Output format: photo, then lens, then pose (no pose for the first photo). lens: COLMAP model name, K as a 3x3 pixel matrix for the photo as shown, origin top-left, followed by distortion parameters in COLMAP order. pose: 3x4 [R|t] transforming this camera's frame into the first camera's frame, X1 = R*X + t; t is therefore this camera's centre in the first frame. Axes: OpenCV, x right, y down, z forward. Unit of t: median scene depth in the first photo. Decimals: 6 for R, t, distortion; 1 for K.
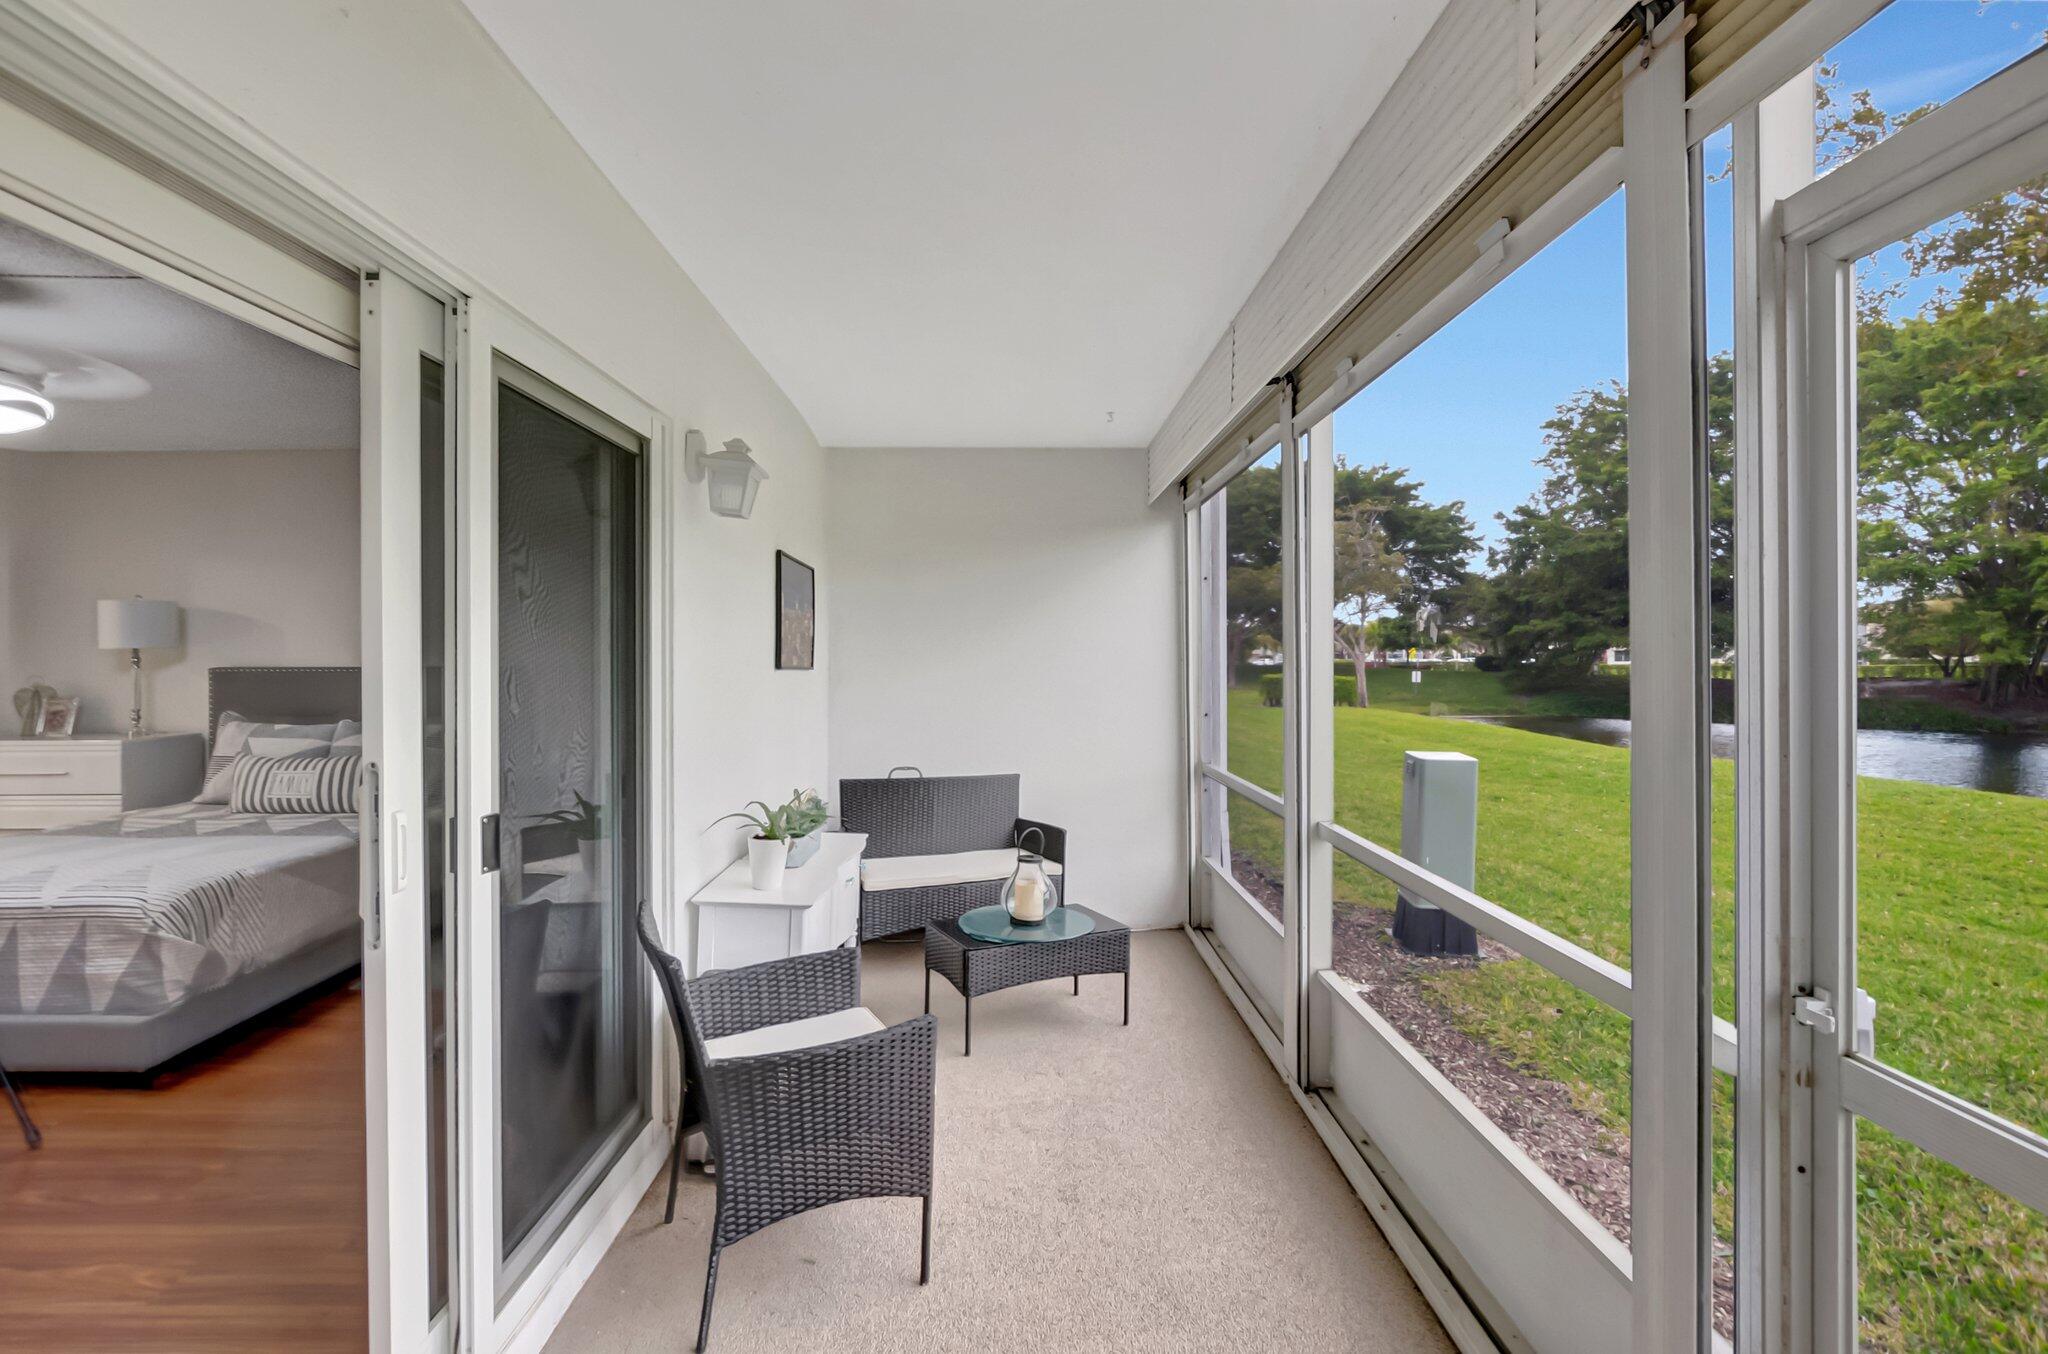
lens RADIAL K [[919.2, 0, 1018.1], [0, 919.2, 653.4], [0, 0, 1]] dist [-0.002683, -0.000070]
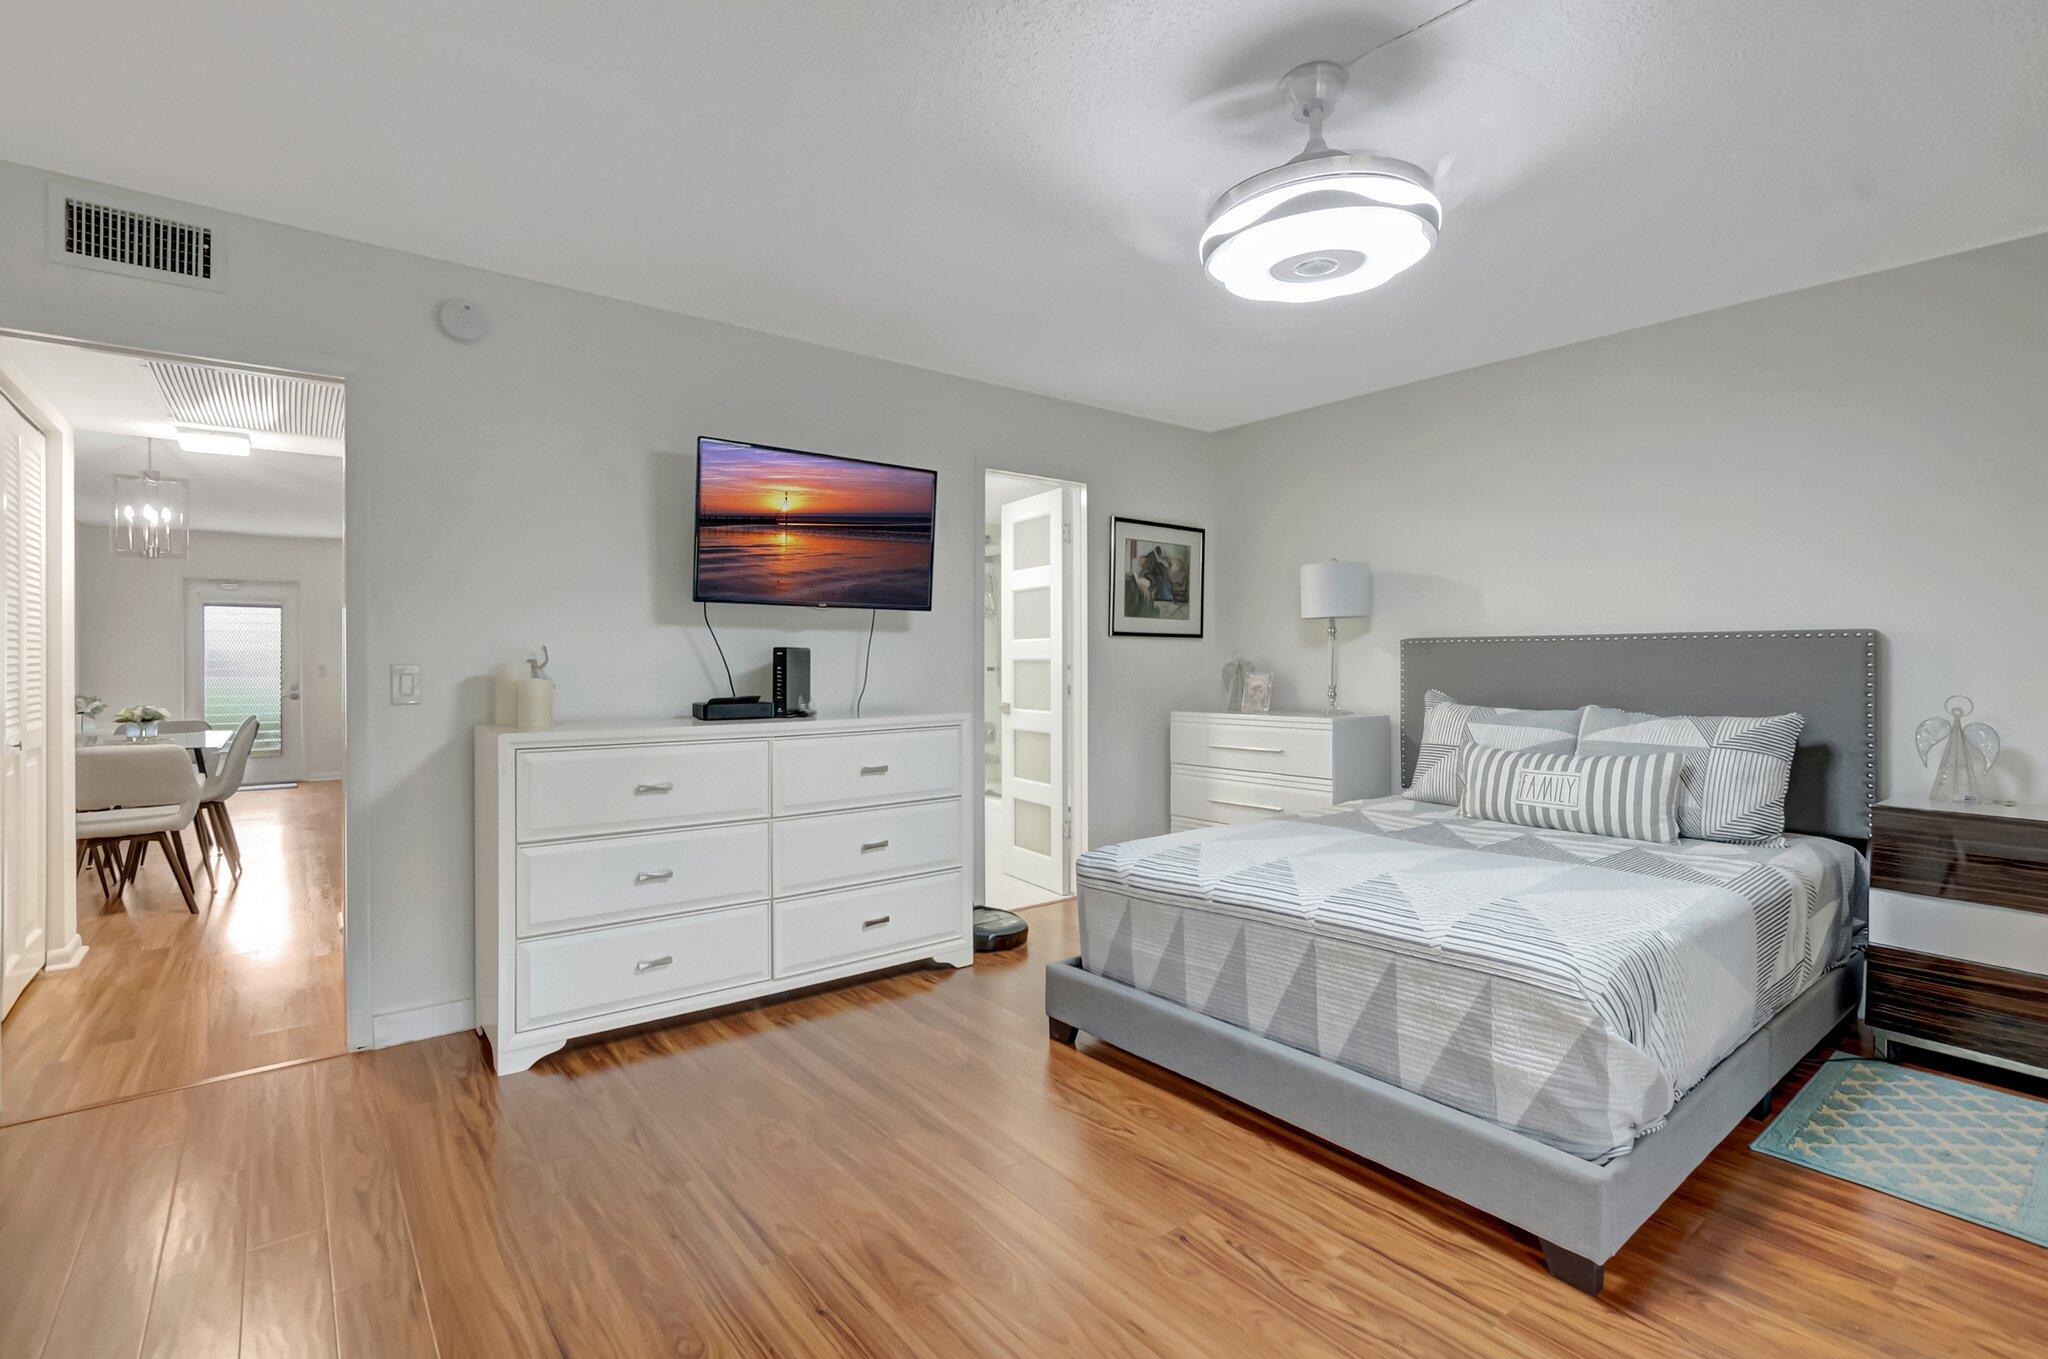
lens RADIAL K [[962.9, 0, 1041.8], [0, 962.9, 671.9], [0, 0, 1]] dist [-0.013104, 0.000214]
pose [[0.628014, 0.007218, -0.778168, -0.437318], [0.000165, 0.999956, 0.009409, 0.041362], [0.778202, -0.006037, 0.627985, 0.204684]]
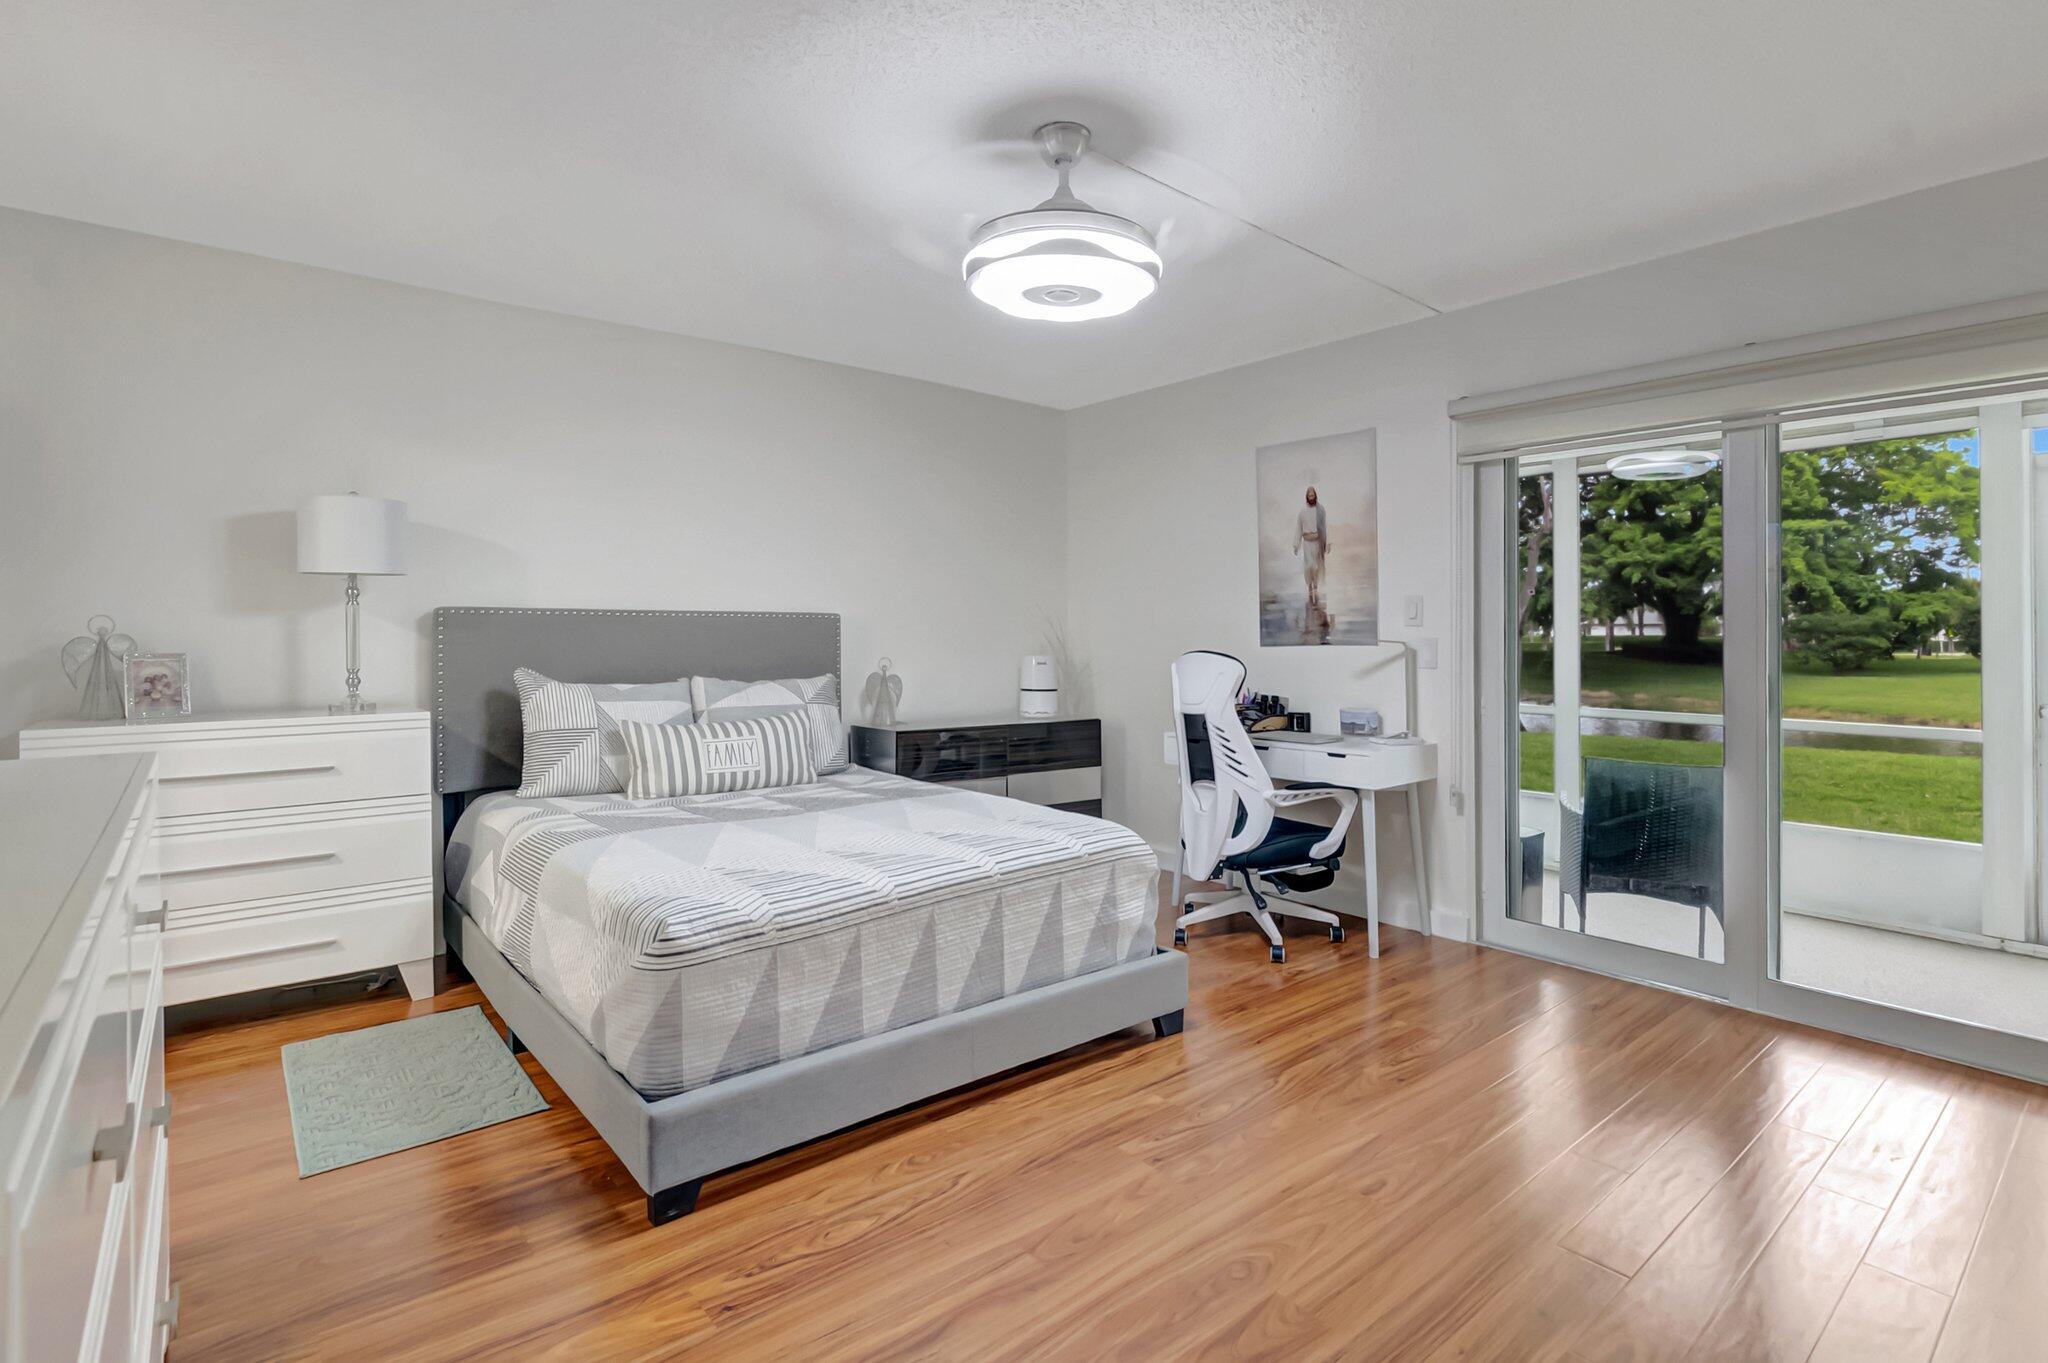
lens RADIAL K [[984.7, 0, 1021.4], [0, 984.7, 628.3], [0, 0, 1]] dist [-0.012707, 0.000145]
pose [[0.776711, 0.004044, 0.629844, -1.087678], [0.000666, 0.999974, -0.007243, 0.040094], [-0.629856, 0.006045, 0.776688, 0.186521]]
